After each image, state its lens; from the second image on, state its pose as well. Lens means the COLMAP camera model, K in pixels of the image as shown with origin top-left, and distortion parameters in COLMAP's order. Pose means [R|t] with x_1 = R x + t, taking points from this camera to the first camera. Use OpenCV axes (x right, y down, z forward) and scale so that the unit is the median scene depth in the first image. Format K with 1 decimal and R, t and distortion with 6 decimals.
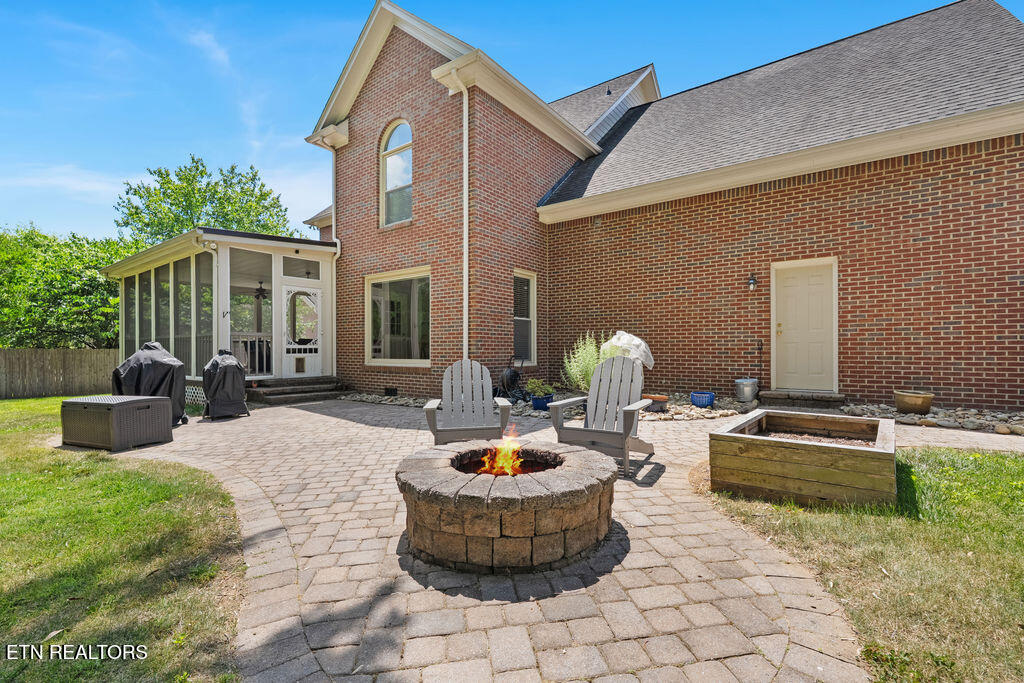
lens RADIAL K [[457.5, 0, 509.5], [0, 457.5, 355.5], [0, 0, 1]] dist [0.000524, 0.000062]
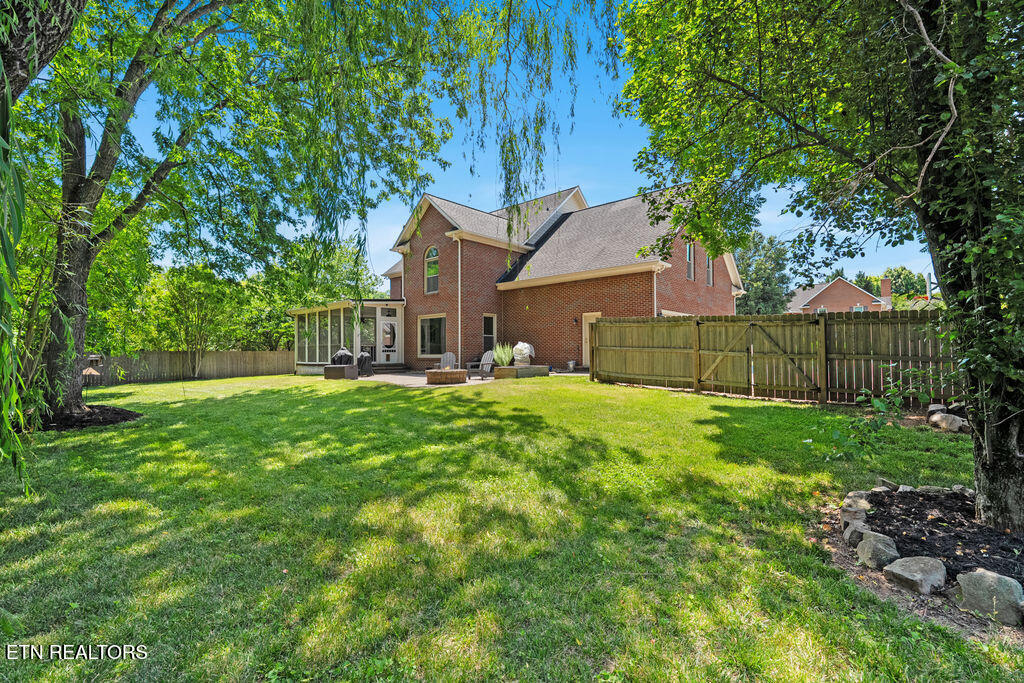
lens RADIAL K [[452.5, 0, 513.1], [0, 452.5, 351.2], [0, 0, 1]] dist [-0.001032, 0.000064]
pose [[0.995844, -0.004580, -0.090956, 0.319995], [0.003129, 0.999866, -0.016092, 0.026778], [0.091018, 0.015741, 0.995725, -1.062374]]
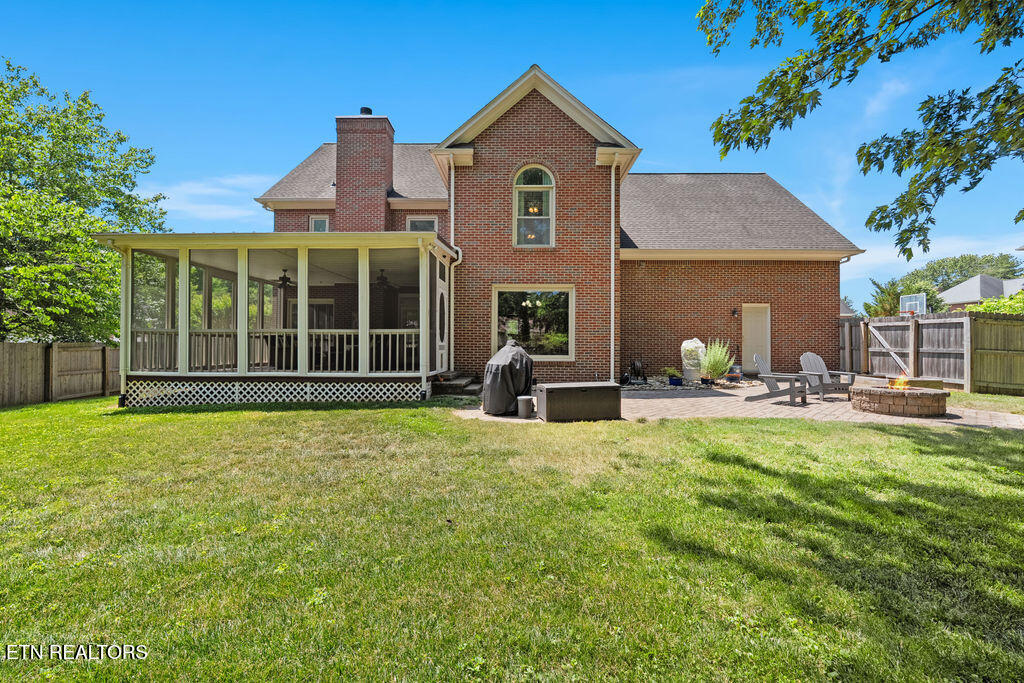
lens RADIAL K [[452.5, 0, 513.1], [0, 452.5, 351.2], [0, 0, 1]] dist [-0.001032, 0.000064]
pose [[0.815679, 0.005643, 0.578478, -0.952524], [-0.001652, 0.999971, -0.007424, 0.006506], [-0.578503, 0.005100, 0.815664, 0.023157]]
